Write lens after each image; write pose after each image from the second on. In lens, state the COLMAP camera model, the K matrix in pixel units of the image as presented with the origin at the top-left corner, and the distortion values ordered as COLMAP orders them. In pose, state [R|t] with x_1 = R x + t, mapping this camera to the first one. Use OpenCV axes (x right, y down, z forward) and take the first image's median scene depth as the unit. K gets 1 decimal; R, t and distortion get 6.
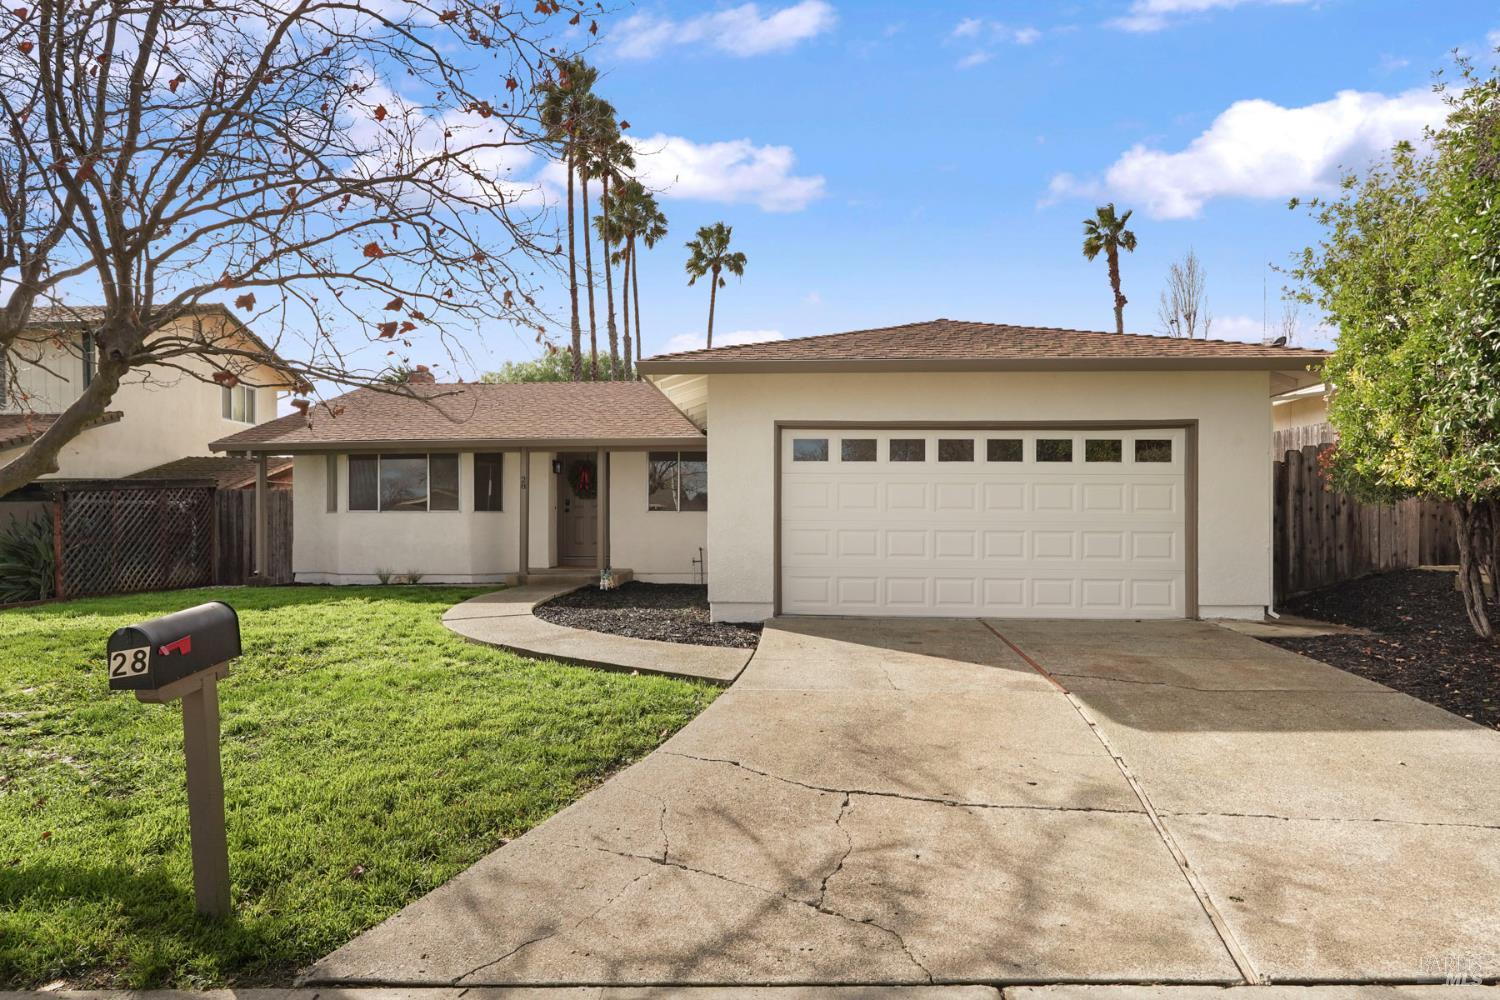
lens RADIAL K [[909.1, 0, 755.2], [0, 909.1, 545.6], [0, 0, 1]] dist [0.001203, -0.000192]
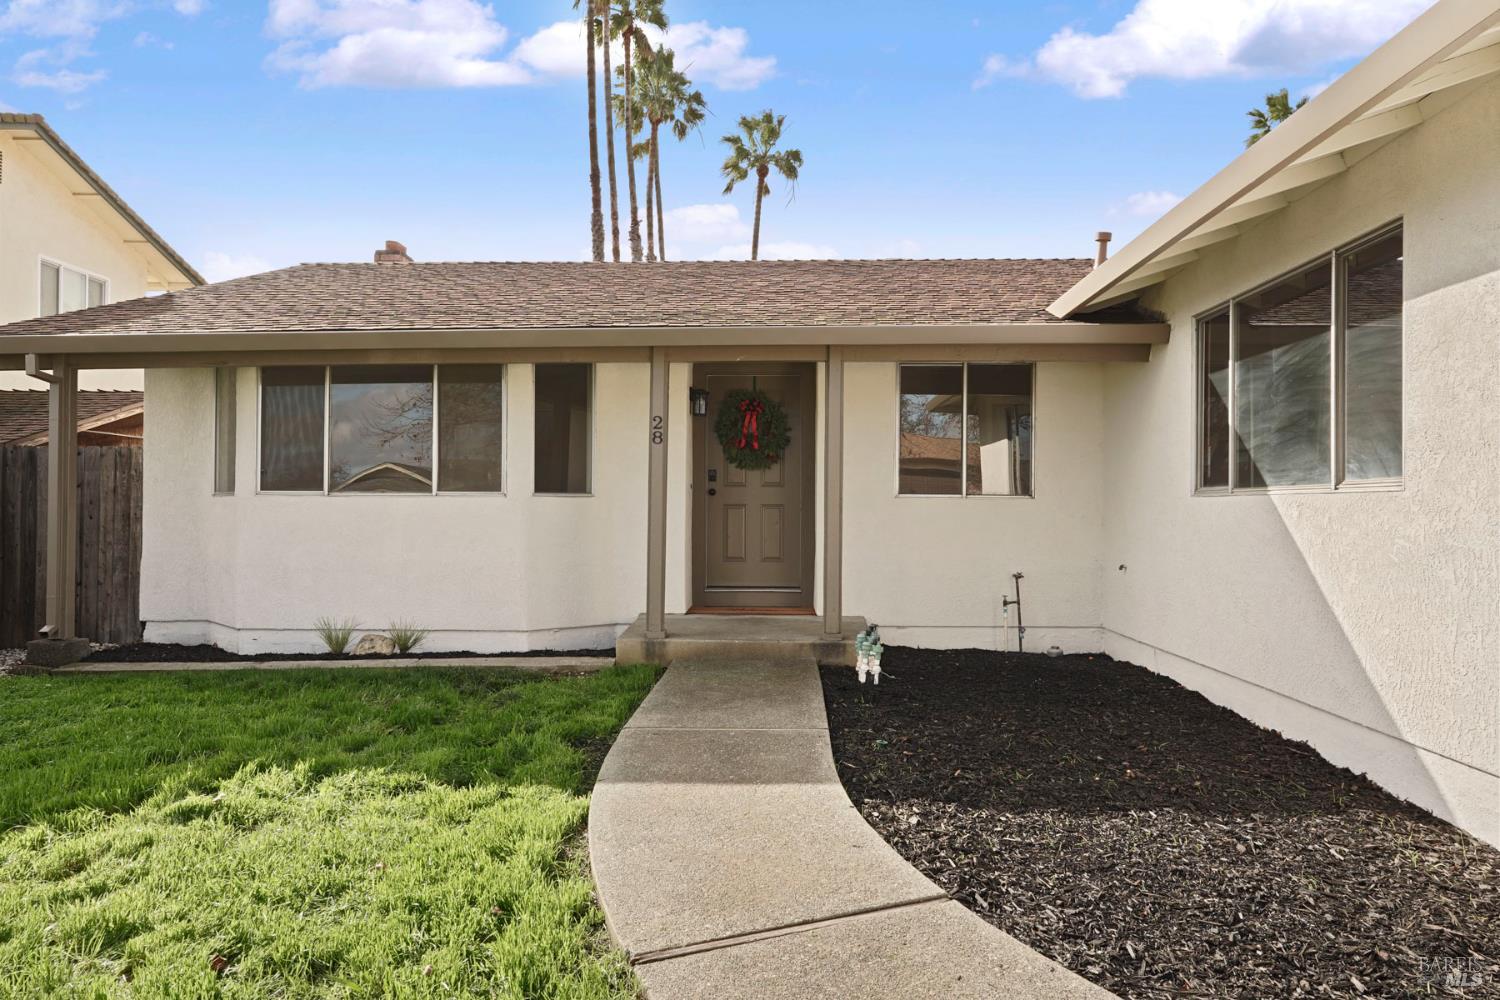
lens RADIAL K [[1017.8, 0, 750.0], [0, 1017.8, 500.0], [0, 0, 1]] dist [-0.027586, 0.034444]
pose [[0.999770, 0.002877, 0.021272, -0.210315], [-0.002291, 0.999619, -0.027525, -0.020495], [-0.021343, 0.027470, 0.999395, 0.483050]]
